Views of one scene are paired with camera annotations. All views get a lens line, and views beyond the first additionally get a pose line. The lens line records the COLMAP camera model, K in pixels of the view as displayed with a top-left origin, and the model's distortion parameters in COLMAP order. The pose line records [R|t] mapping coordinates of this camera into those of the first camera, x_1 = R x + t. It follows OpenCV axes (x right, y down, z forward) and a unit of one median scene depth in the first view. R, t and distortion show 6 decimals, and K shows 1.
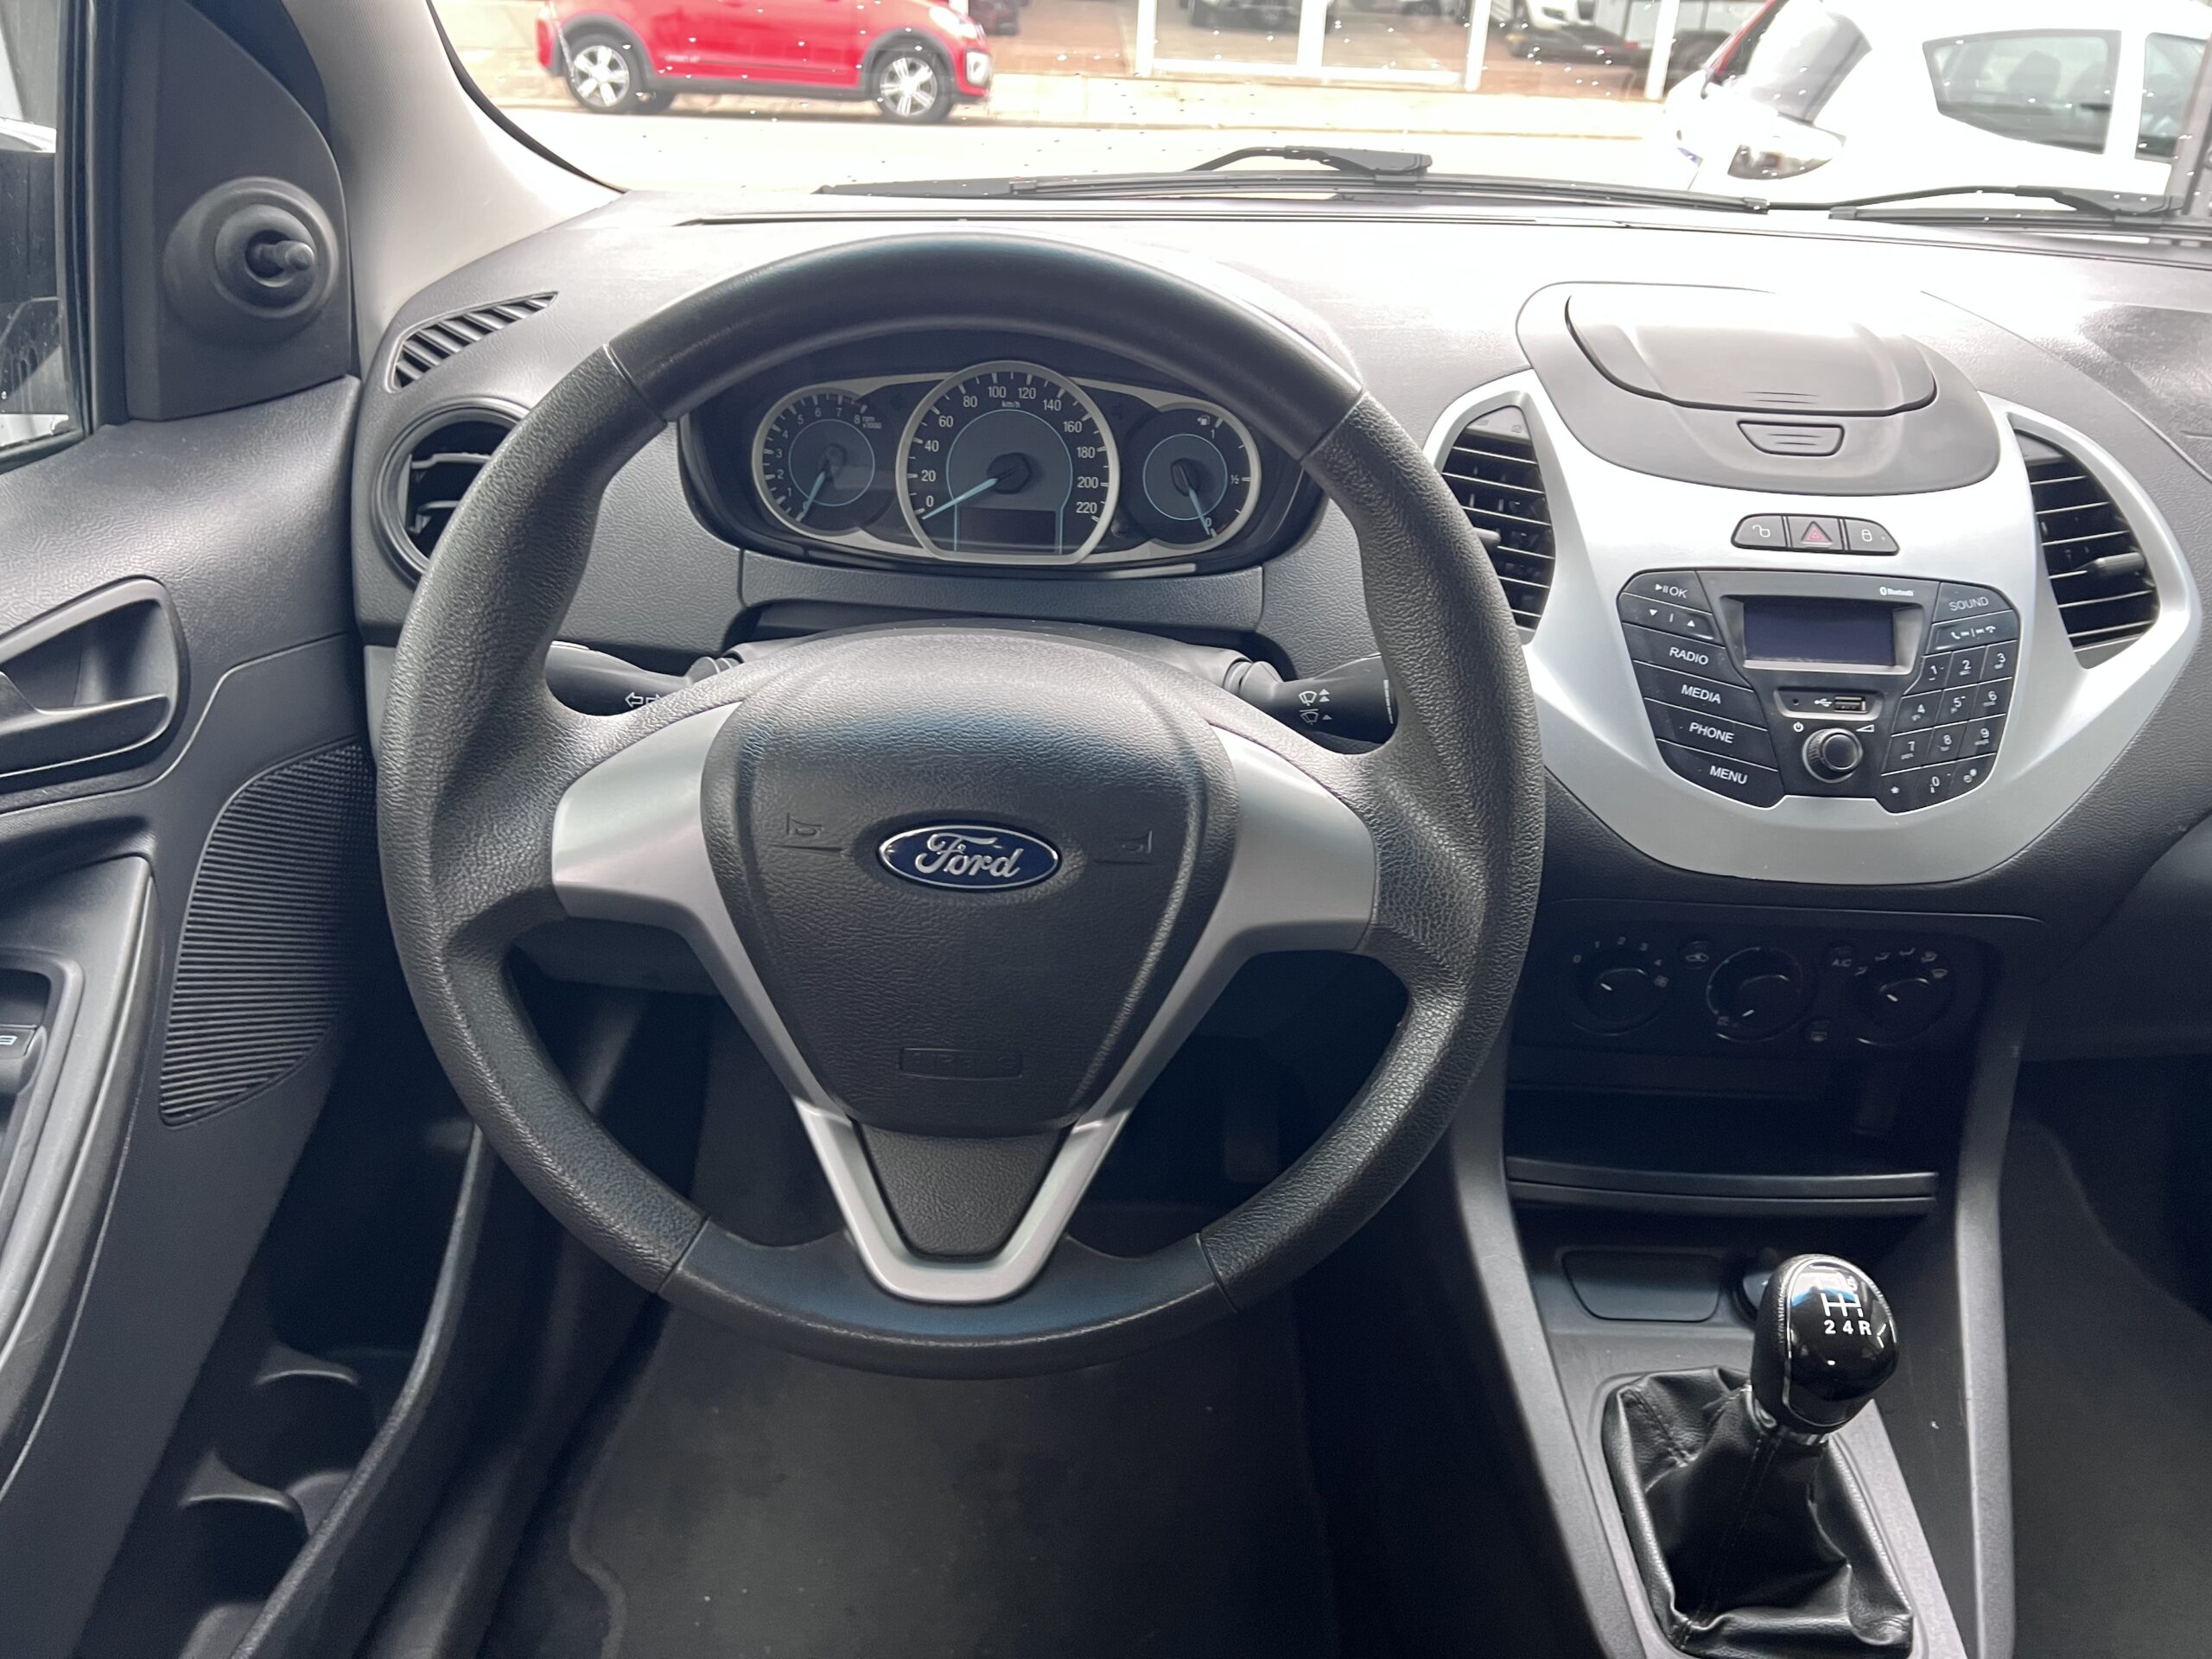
lens RADIAL K [[1651.7, 0, 1106.0], [0, 1651.7, 829.5], [0, 0, 1]] dist [0.072114, -0.082184]
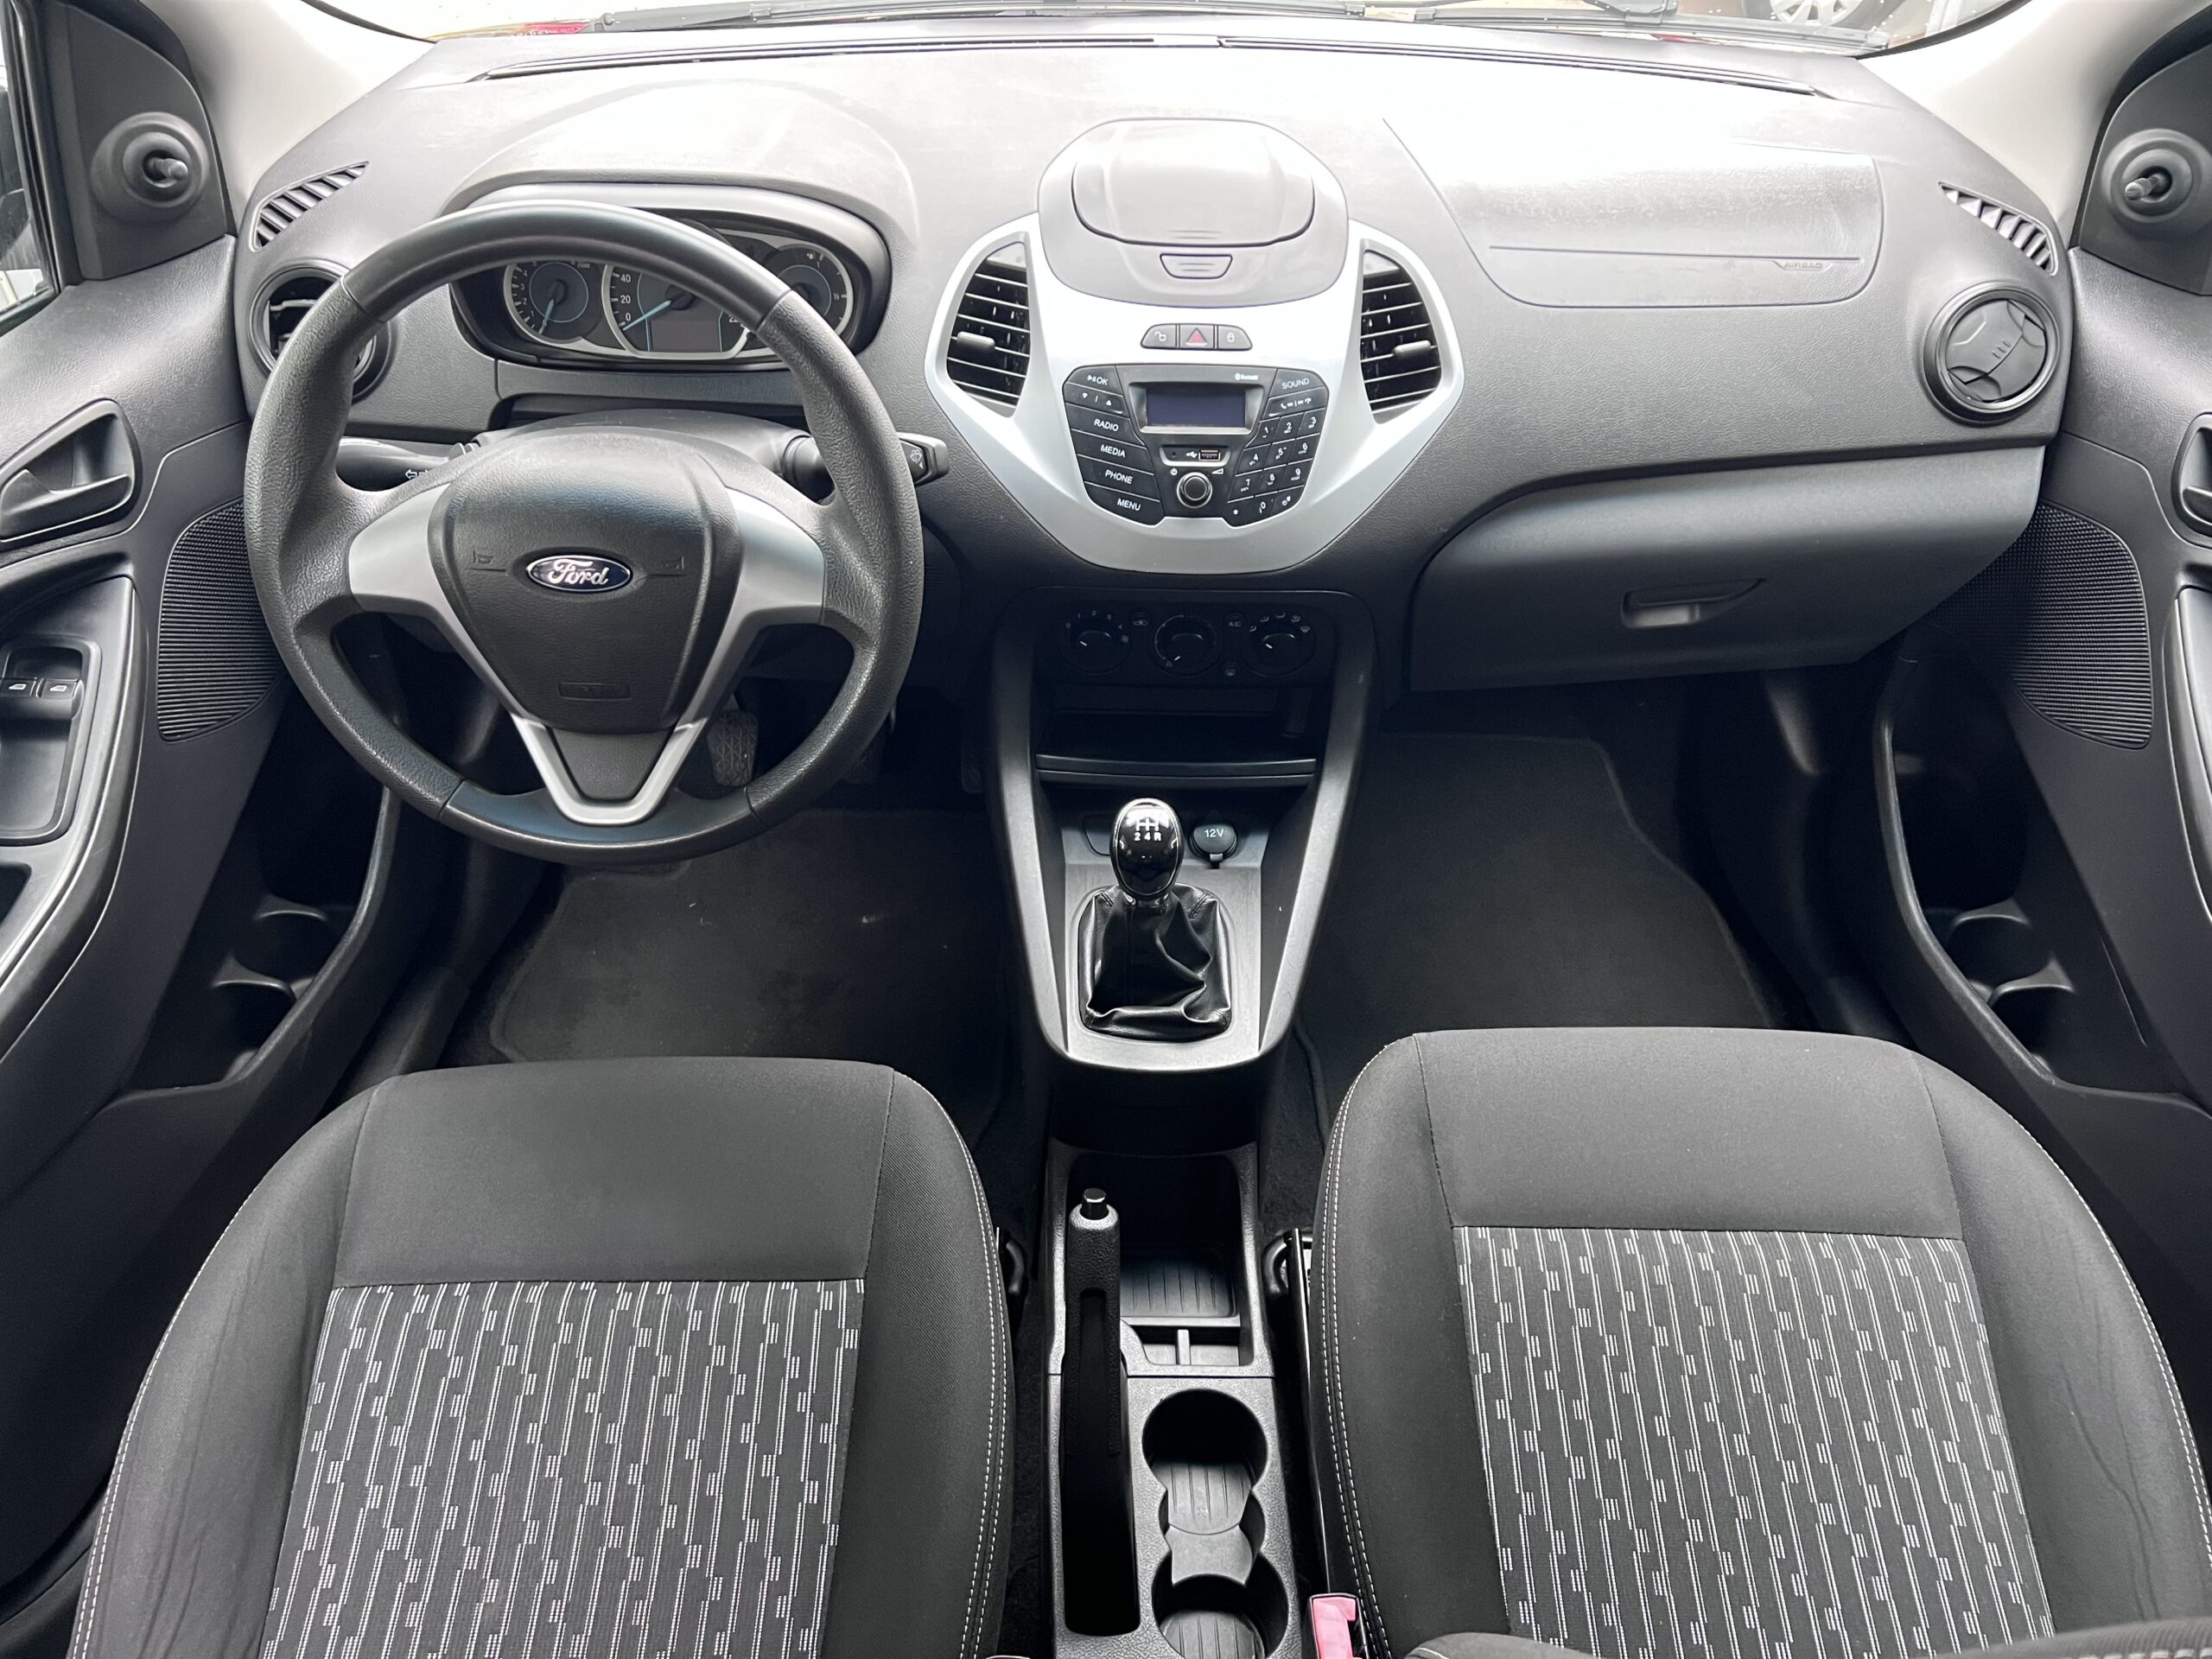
lens RADIAL K [[1655.2, 0, 1096.6], [0, 1655.2, 836.1], [0, 0, 1]] dist [0.067144, -0.072494]
pose [[0.999361, -0.016689, -0.031618, 0.360167], [0.022562, 0.980422, 0.195613, -0.030416], [0.027735, -0.196202, 0.980171, -0.542190]]
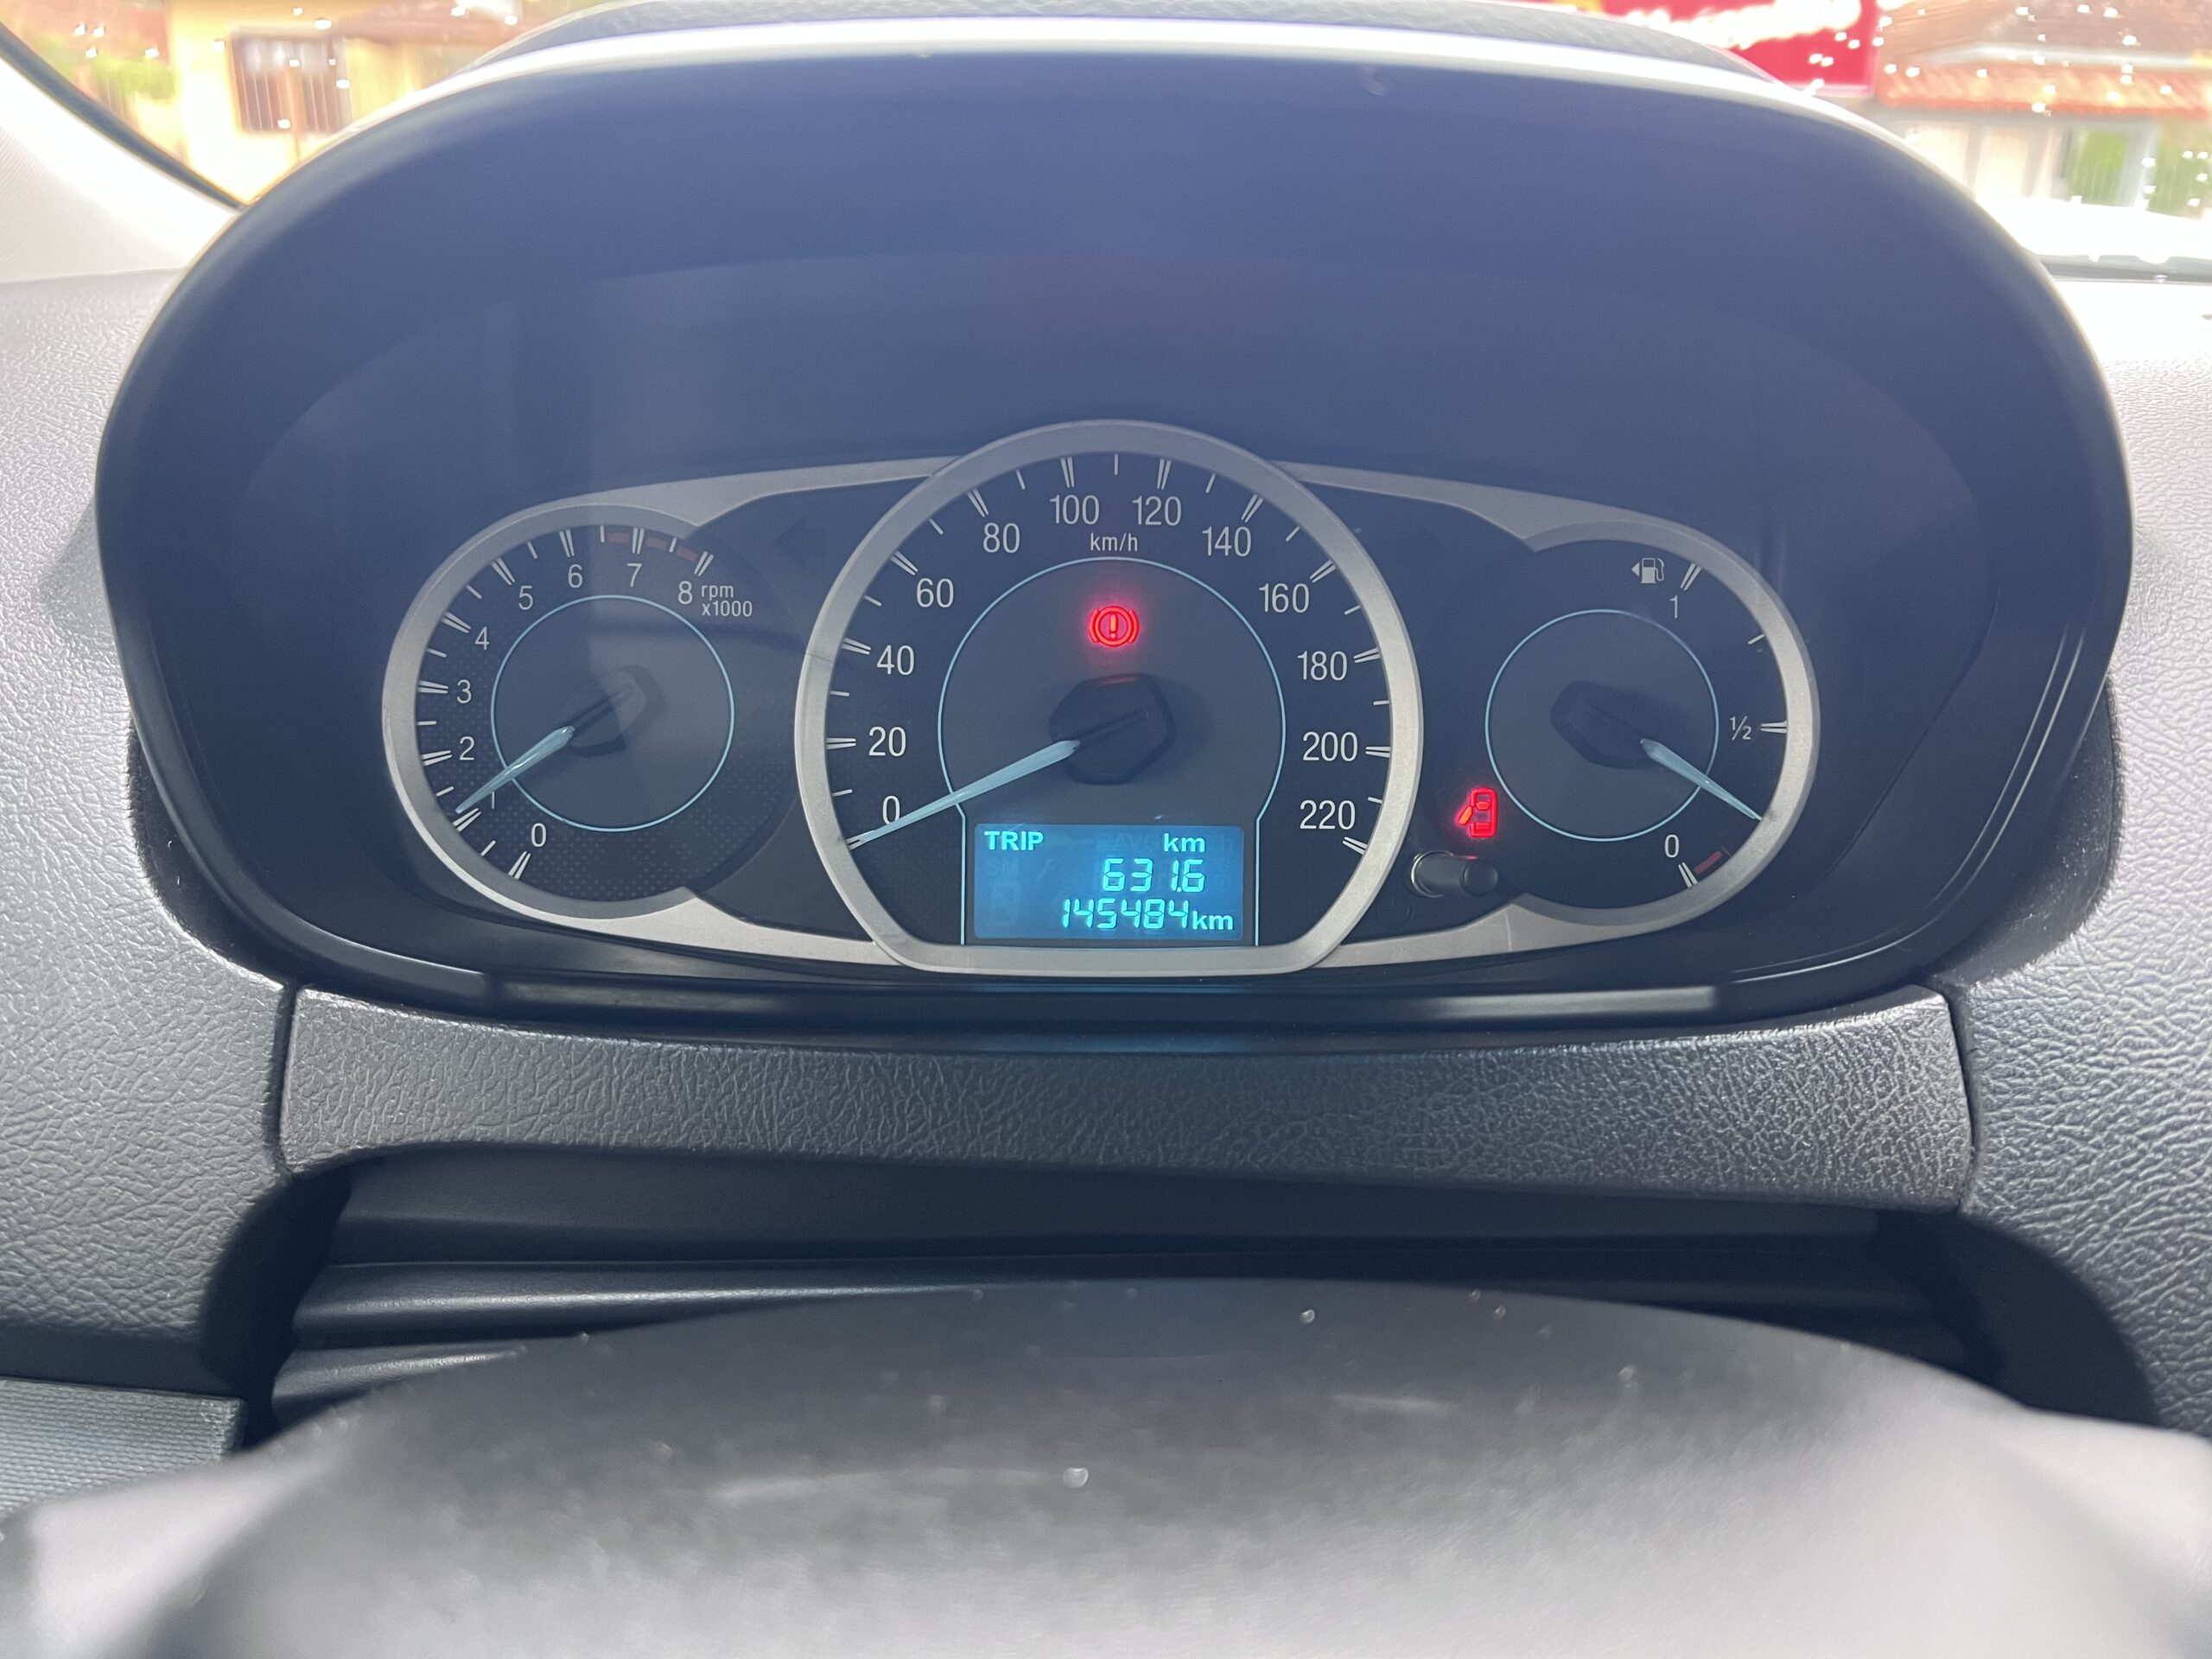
lens RADIAL K [[1651.6, 0, 1133.9], [0, 1651.6, 823.4], [0, 0, 1]] dist [0.067937, -0.080335]
pose [[0.999234, -0.028298, 0.027048, -0.067116], [0.032107, 0.987747, -0.152727, -0.146161], [-0.022395, 0.153478, 0.987898, 0.679280]]
